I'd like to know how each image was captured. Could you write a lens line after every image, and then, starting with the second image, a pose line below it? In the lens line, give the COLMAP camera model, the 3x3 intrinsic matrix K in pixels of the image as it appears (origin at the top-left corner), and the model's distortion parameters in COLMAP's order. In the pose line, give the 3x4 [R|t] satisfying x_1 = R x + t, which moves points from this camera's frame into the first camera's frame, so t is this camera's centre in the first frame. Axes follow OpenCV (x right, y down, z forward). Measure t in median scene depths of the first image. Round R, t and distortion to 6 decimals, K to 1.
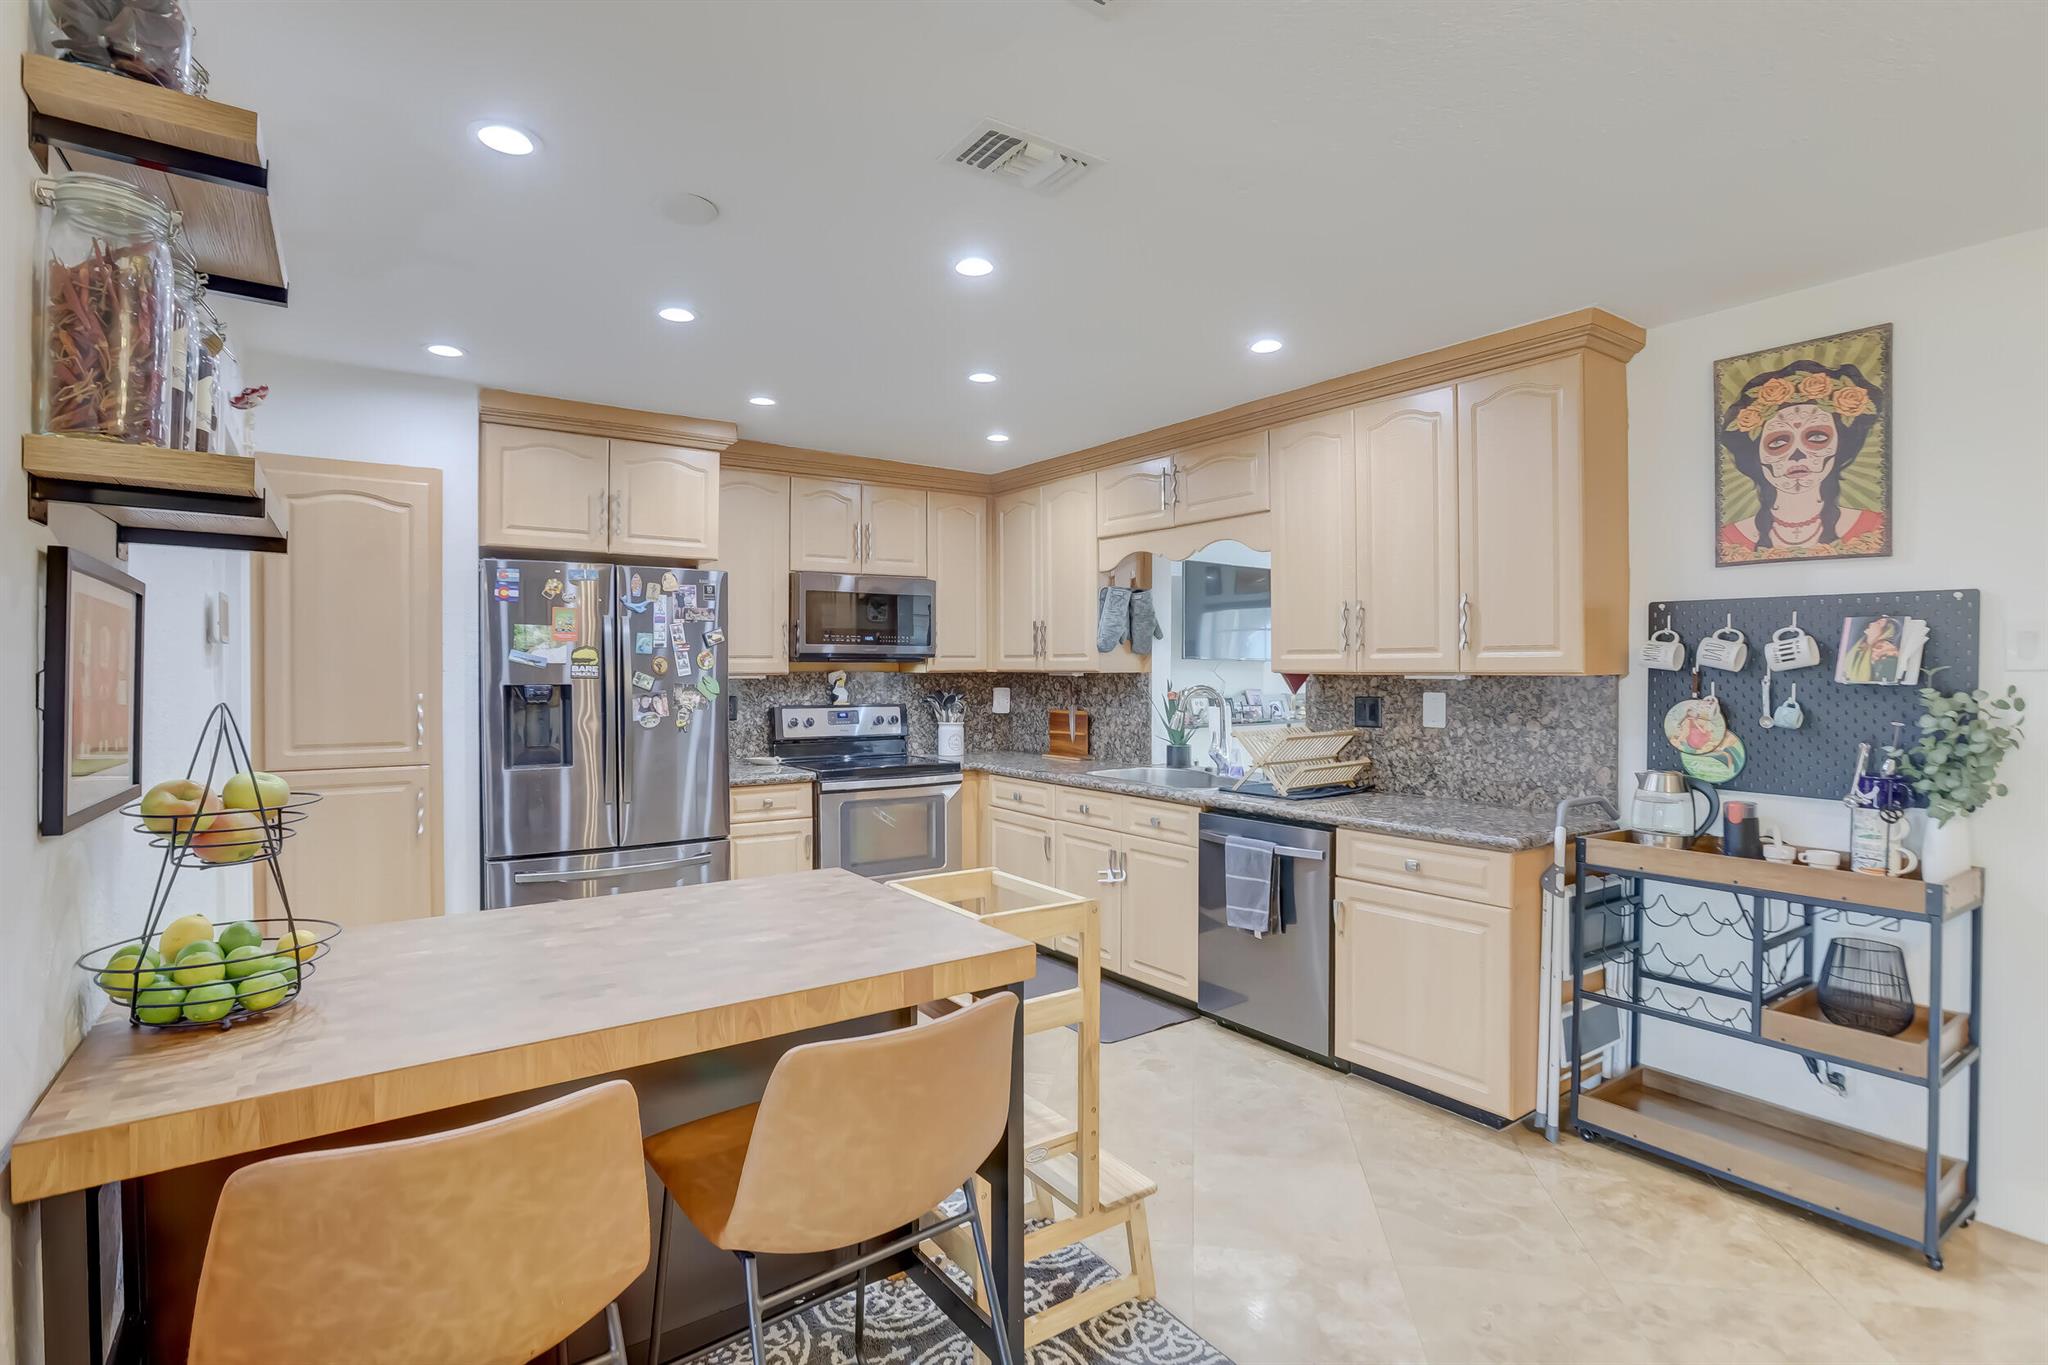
lens RADIAL K [[982.2, 0, 1012.5], [0, 982.2, 675.7], [0, 0, 1]] dist [-0.044201, 0.000460]
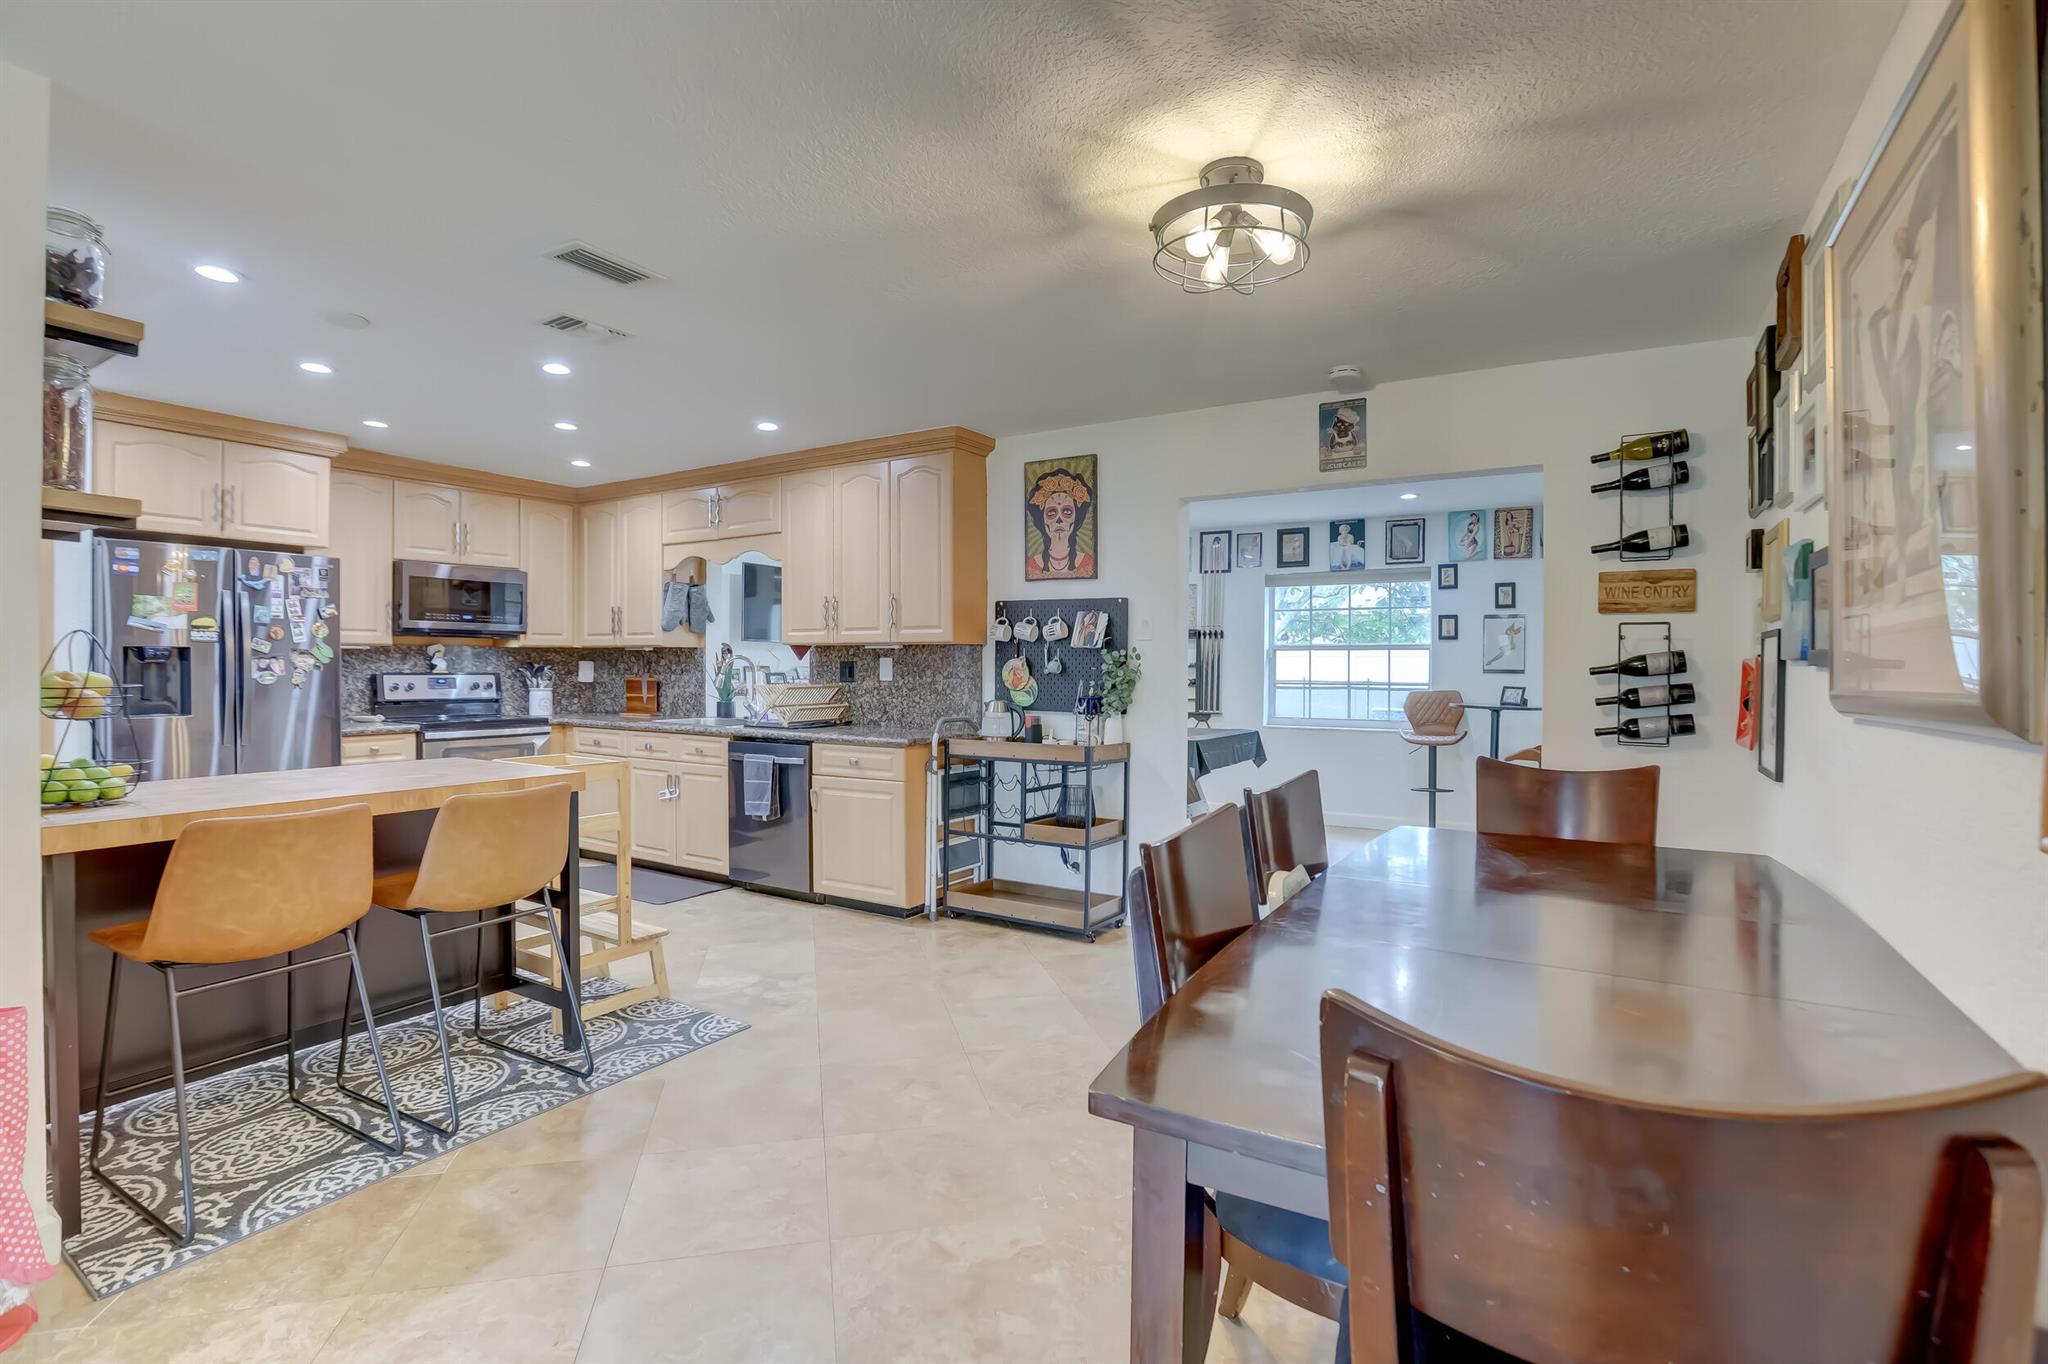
lens RADIAL K [[961.7, 0, 1010.8], [0, 961.7, 673.9], [0, 0, 1]] dist [-0.047617, 0.023067]
pose [[0.924137, 0.001033, 0.382060, 0.035829], [-0.001813, 0.999997, 0.001682, 0.037828], [-0.382057, -0.002247, 0.924136, -0.448948]]
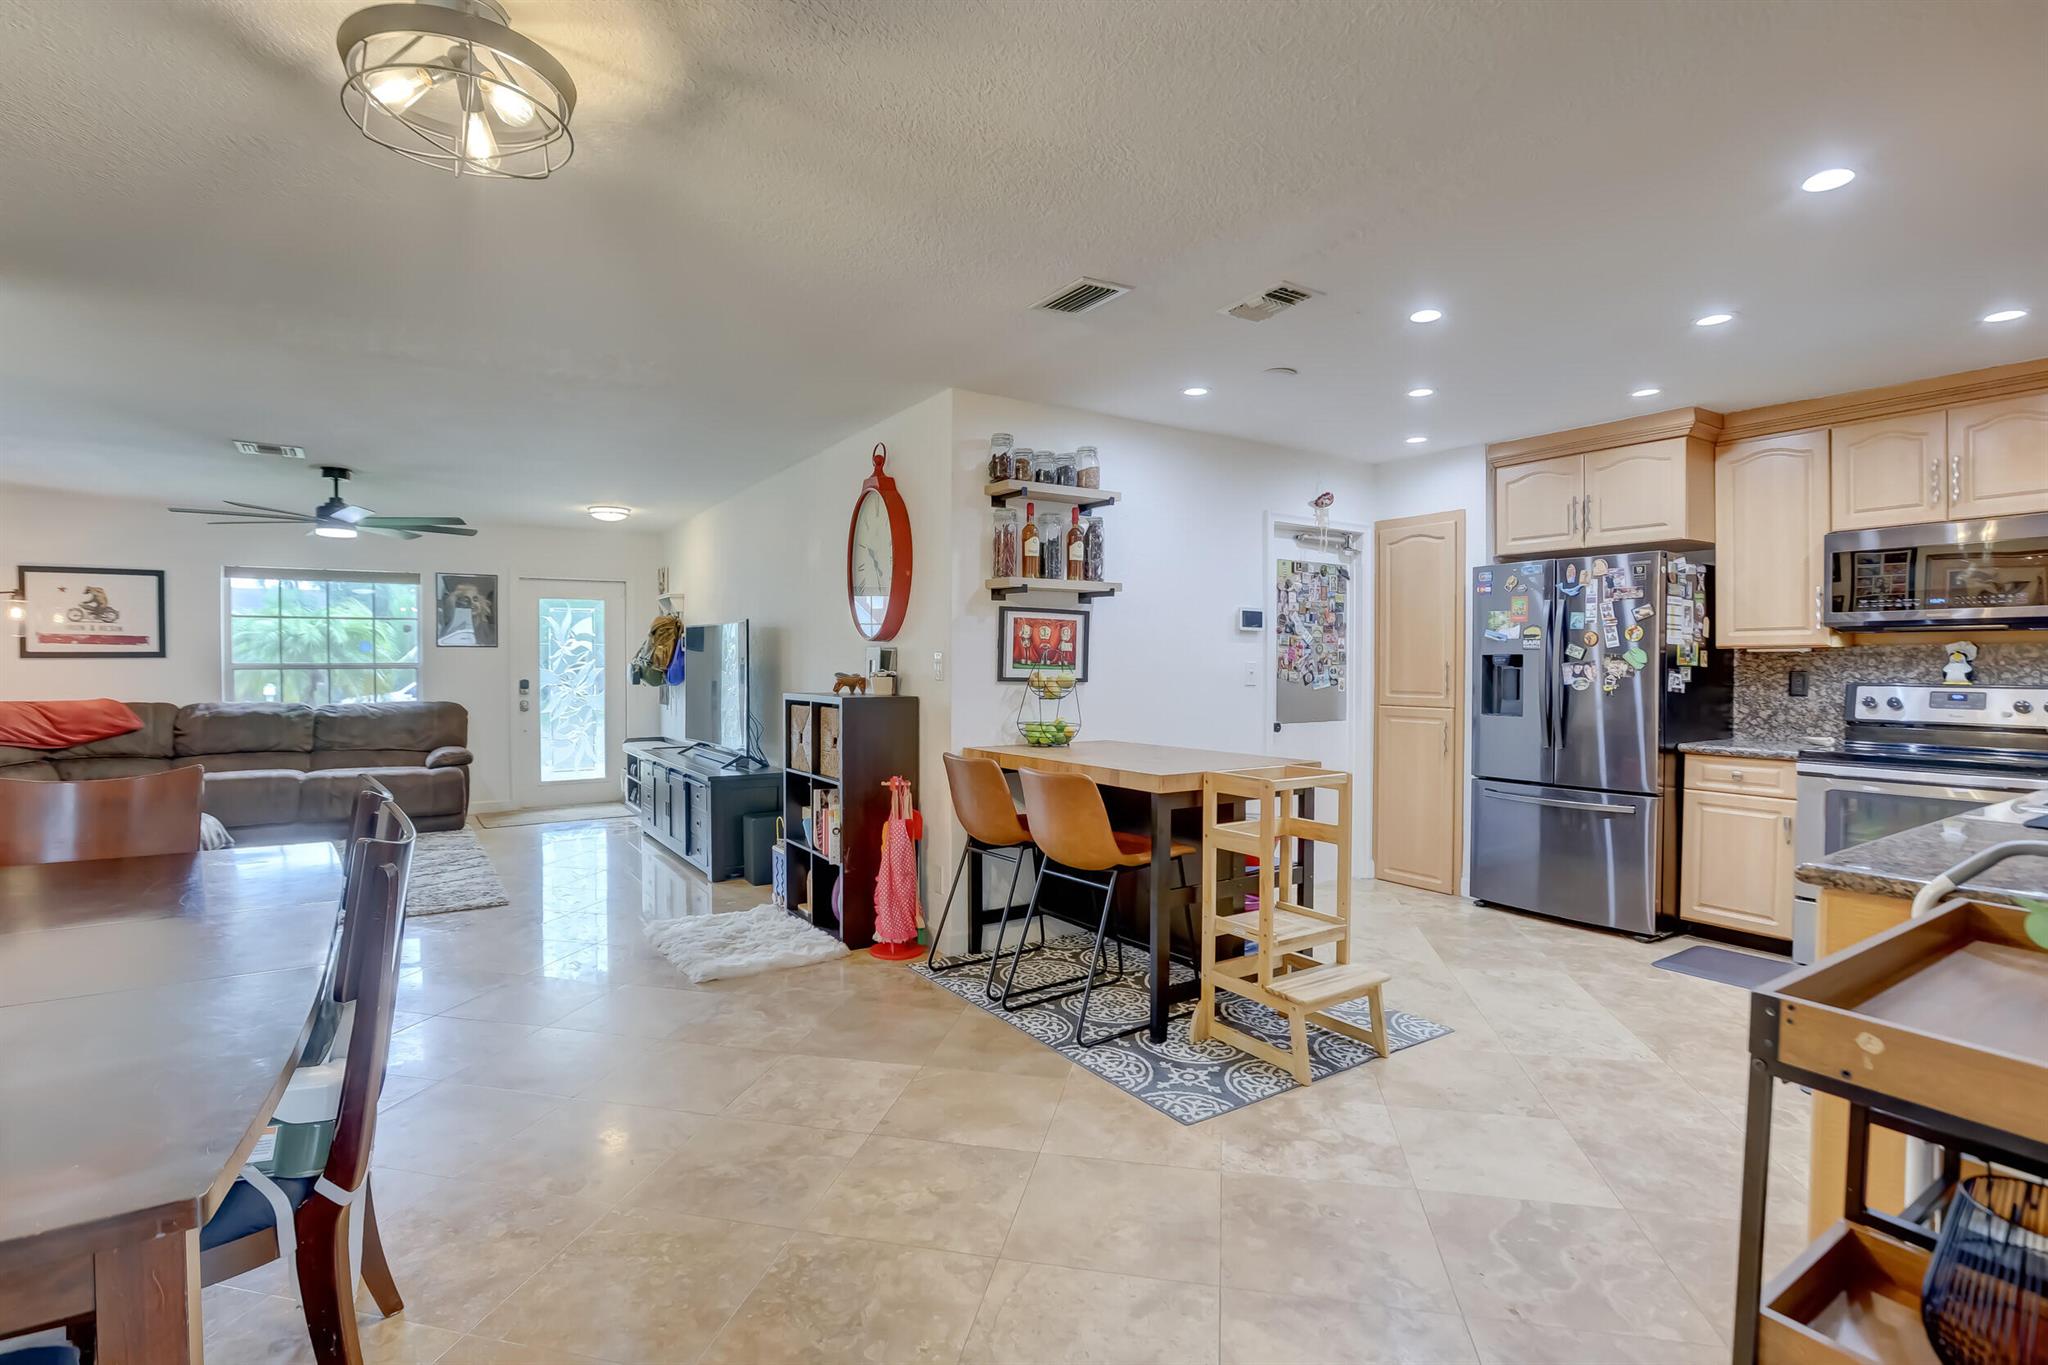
lens RADIAL K [[961.7, 0, 1010.8], [0, 961.7, 674.4], [0, 0, 1]] dist [-0.047617, 0.023067]
pose [[-0.041246, 0.013131, -0.999063, 0.858469], [-0.008527, 0.999873, 0.013494, 0.024353], [0.999113, 0.009076, -0.041128, 0.356799]]
